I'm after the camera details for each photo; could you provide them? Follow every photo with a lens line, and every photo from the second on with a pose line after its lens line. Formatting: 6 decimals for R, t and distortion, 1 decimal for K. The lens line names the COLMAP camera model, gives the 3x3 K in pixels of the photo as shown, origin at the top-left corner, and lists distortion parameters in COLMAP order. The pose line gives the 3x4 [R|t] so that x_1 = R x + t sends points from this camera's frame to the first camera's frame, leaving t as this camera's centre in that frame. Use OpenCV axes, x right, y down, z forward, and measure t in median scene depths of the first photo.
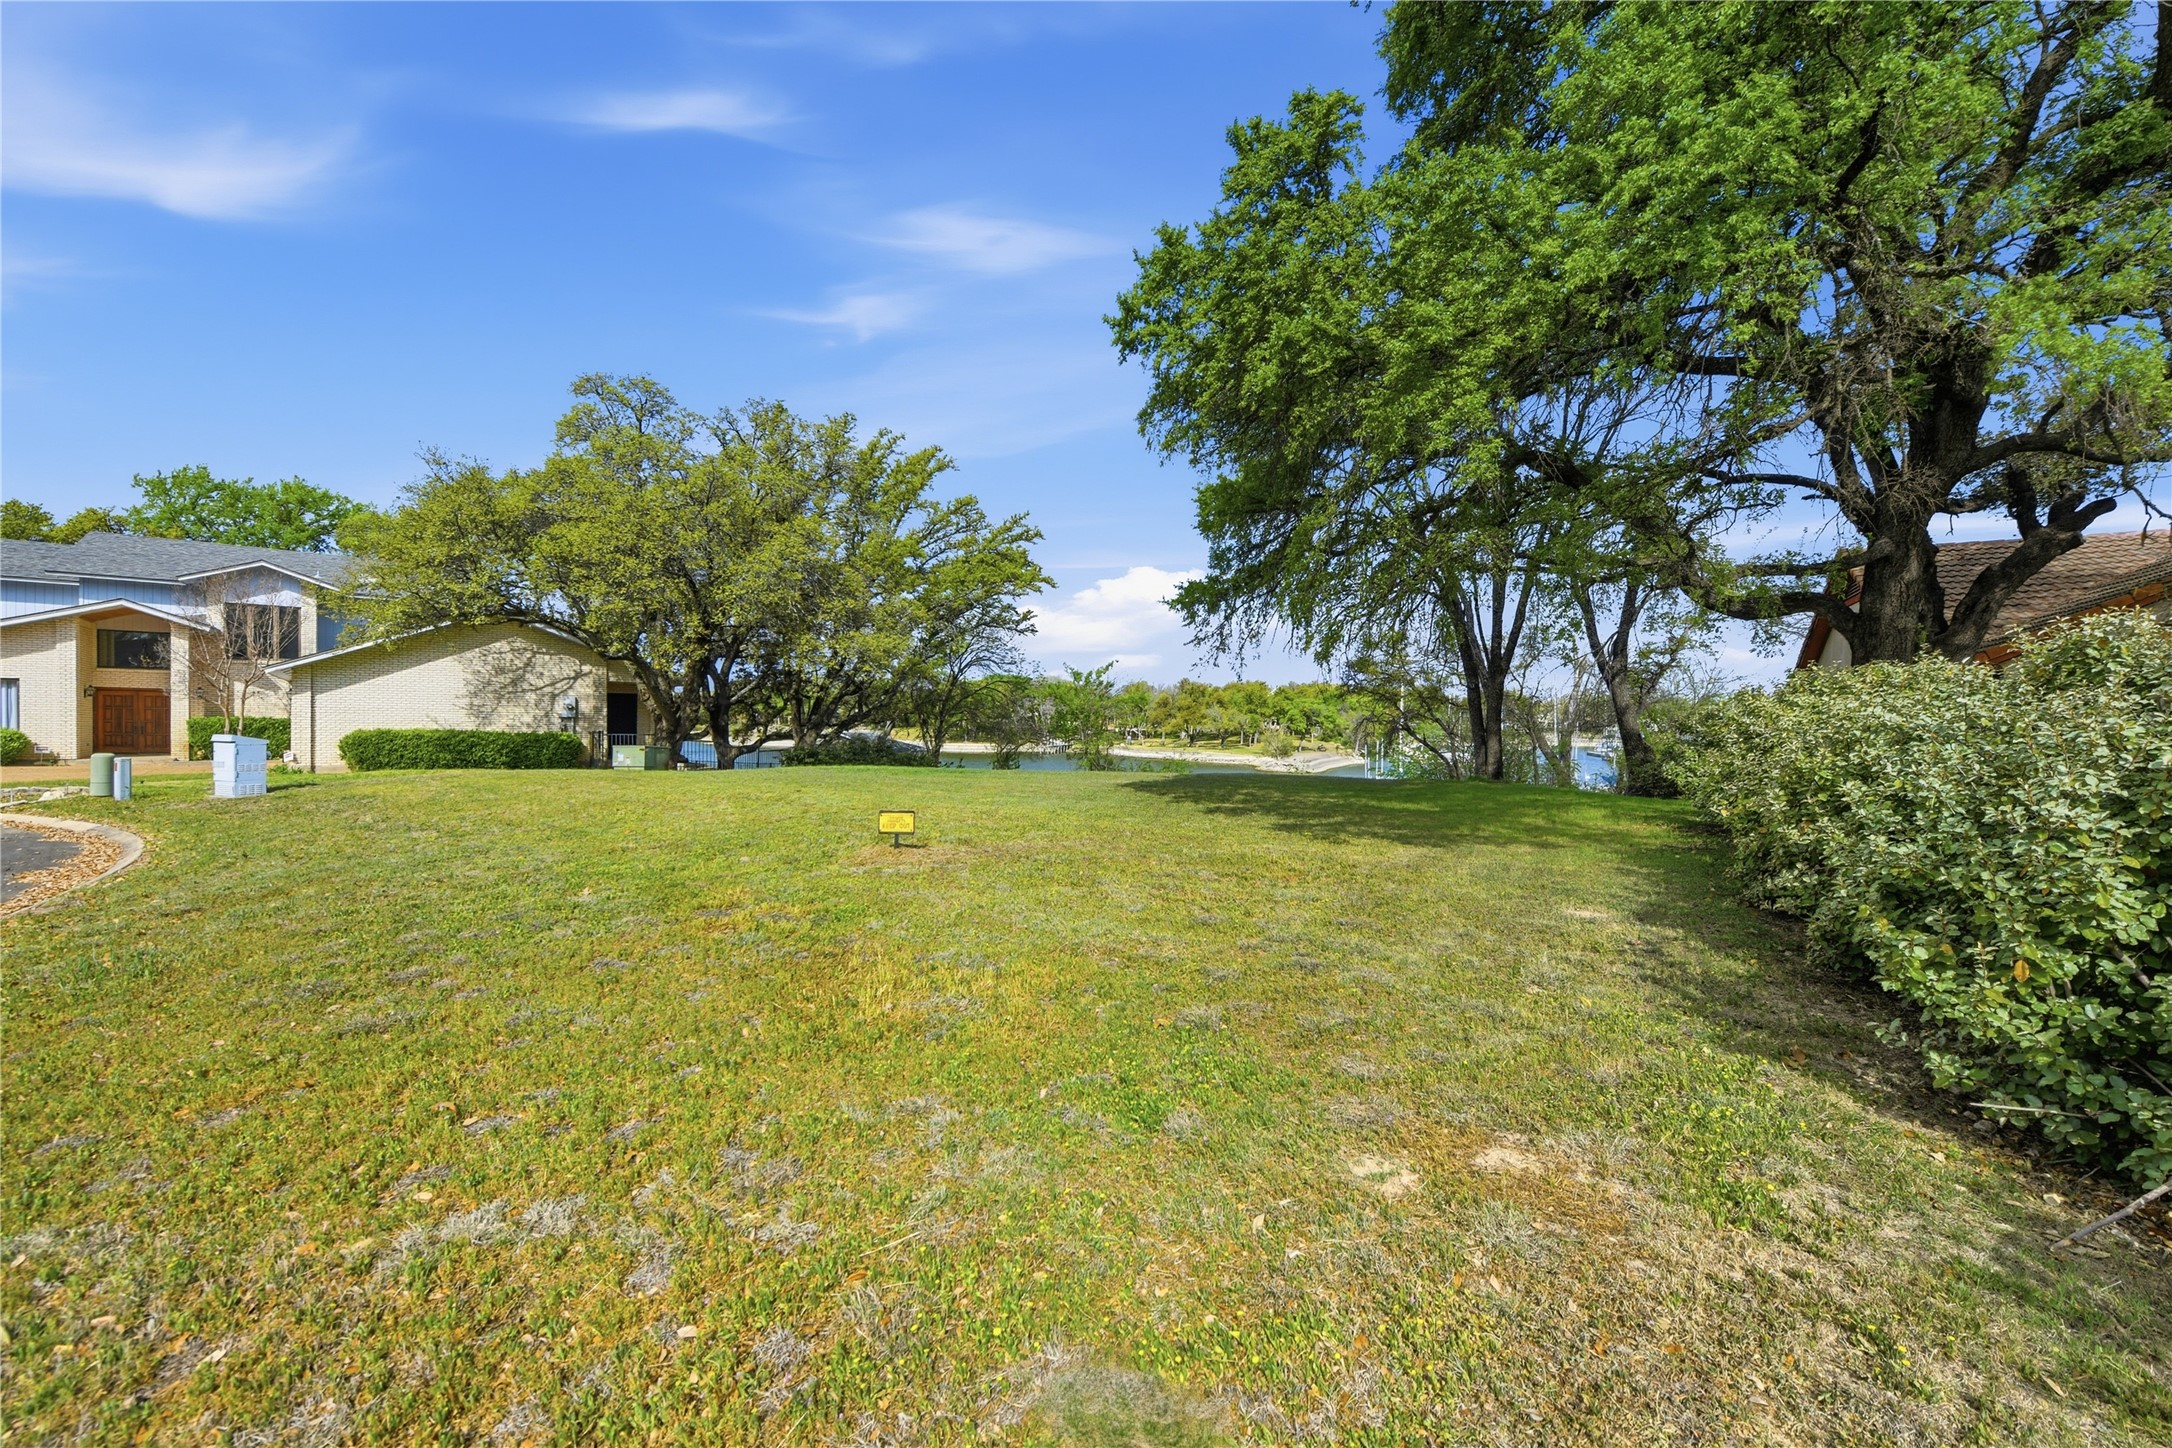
lens RADIAL K [[869.0, 0, 1078.1], [0, 869.0, 740.7], [0, 0, 1]] dist [-0.014826, -0.000384]
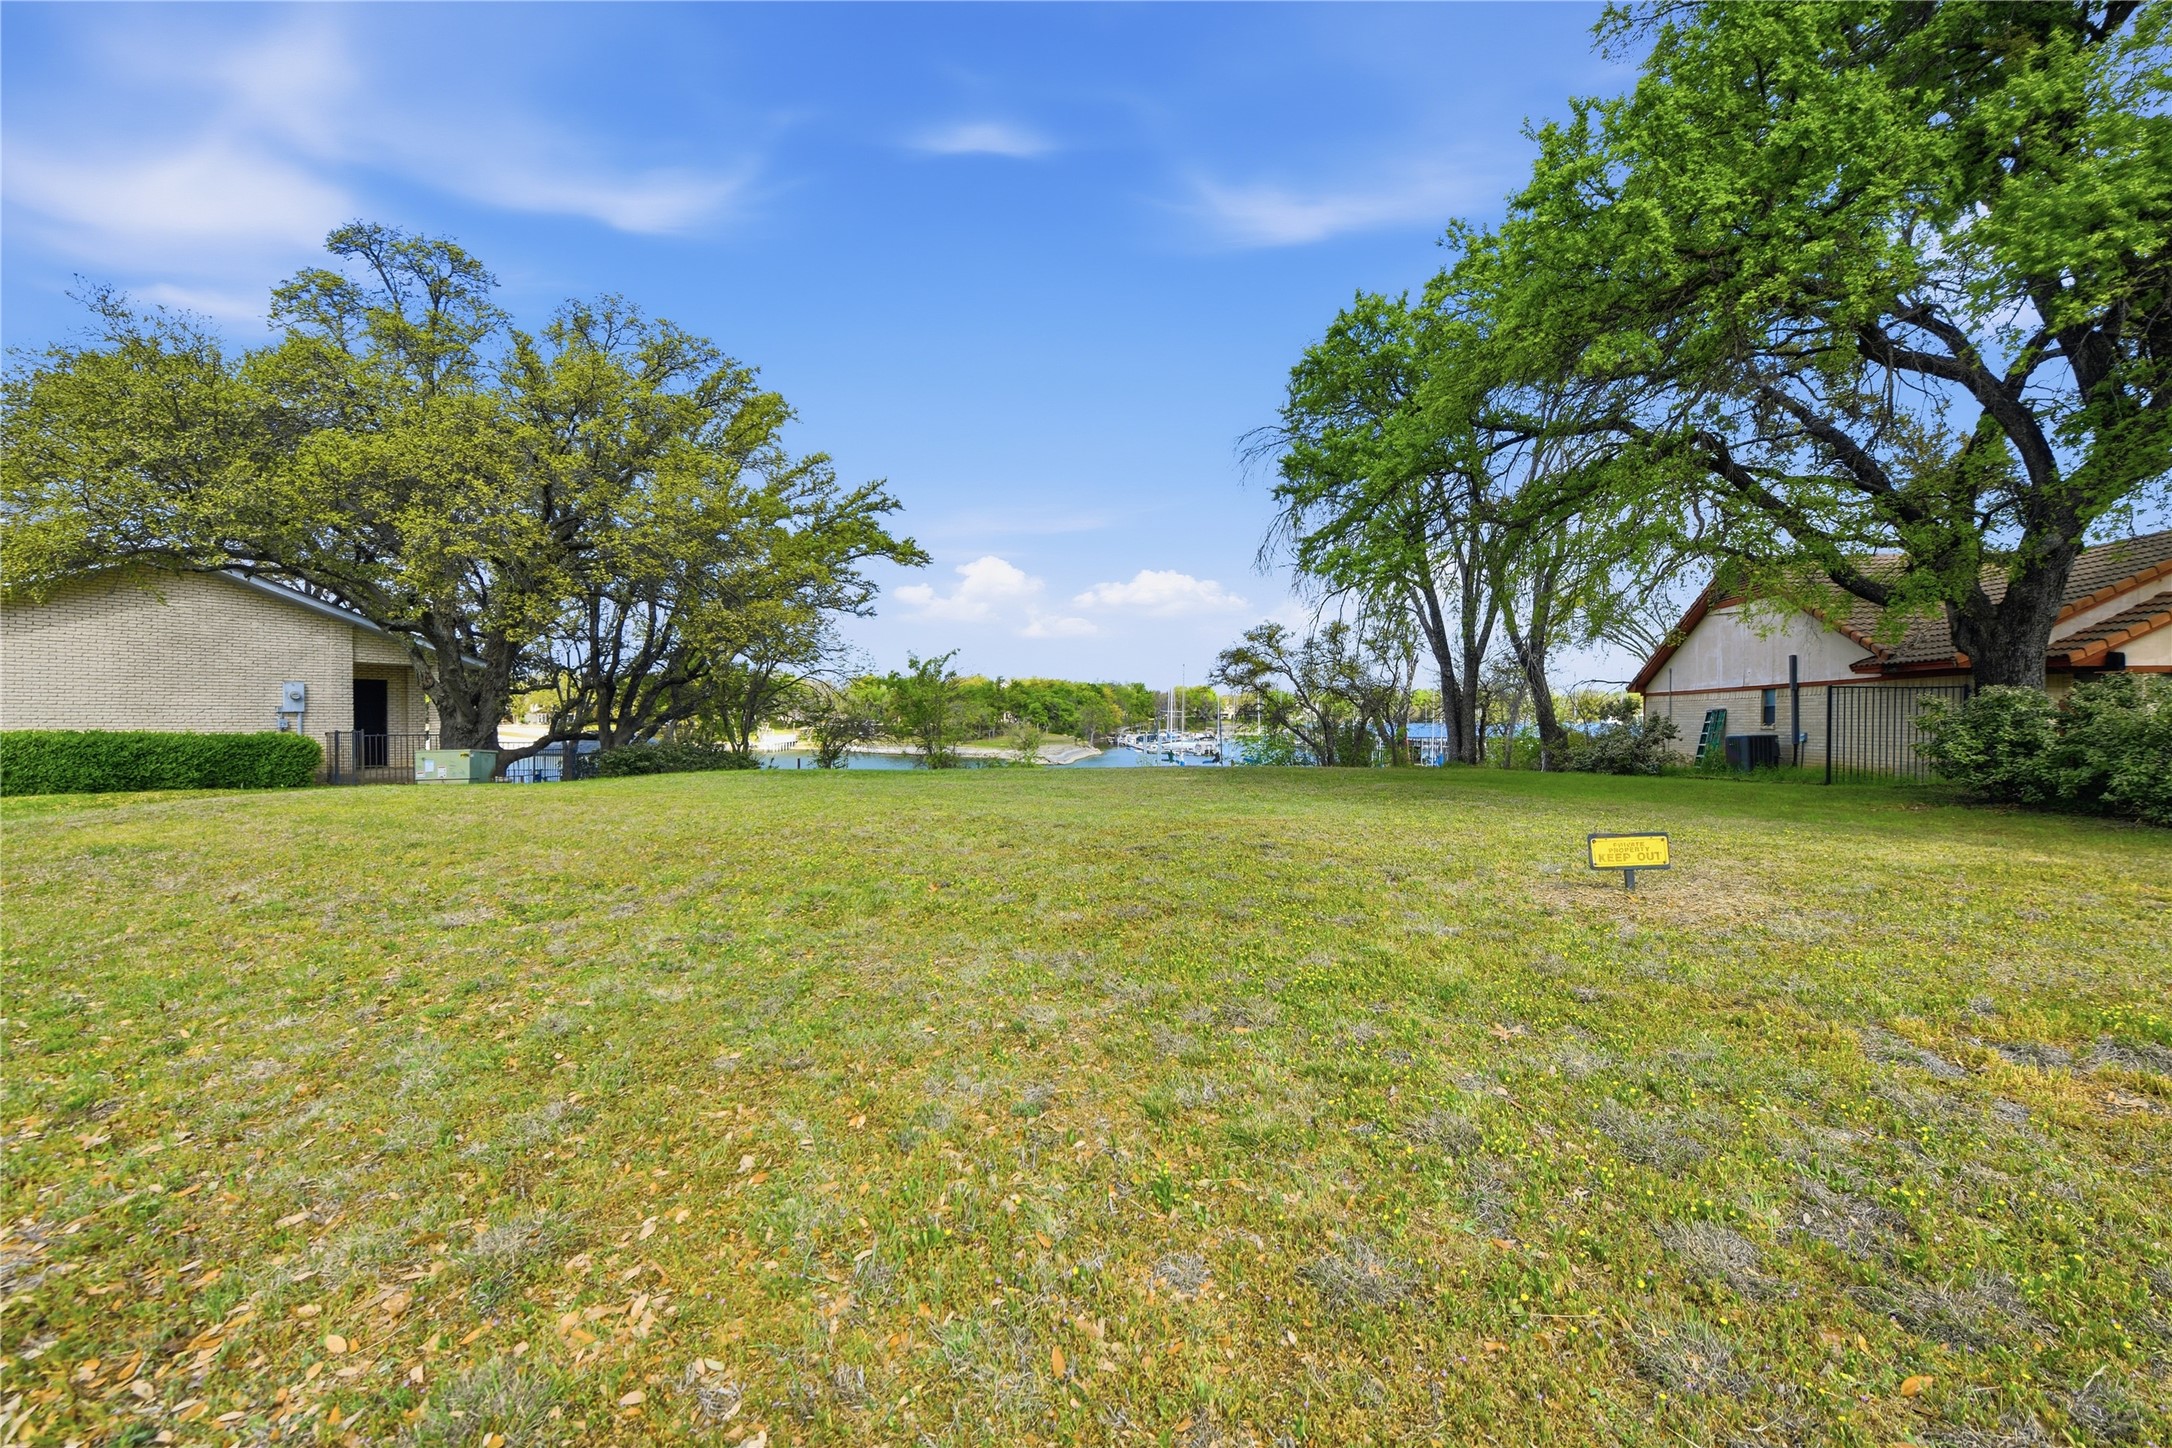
lens RADIAL K [[869.0, 0, 1092.9], [0, 869.0, 742.1], [0, 0, 1]] dist [-0.014826, -0.000384]
pose [[0.951089, -0.017888, 0.308400, -0.141177], [0.015381, 0.999826, 0.010559, 0.000424], [-0.308535, -0.005299, 0.951198, 0.096067]]
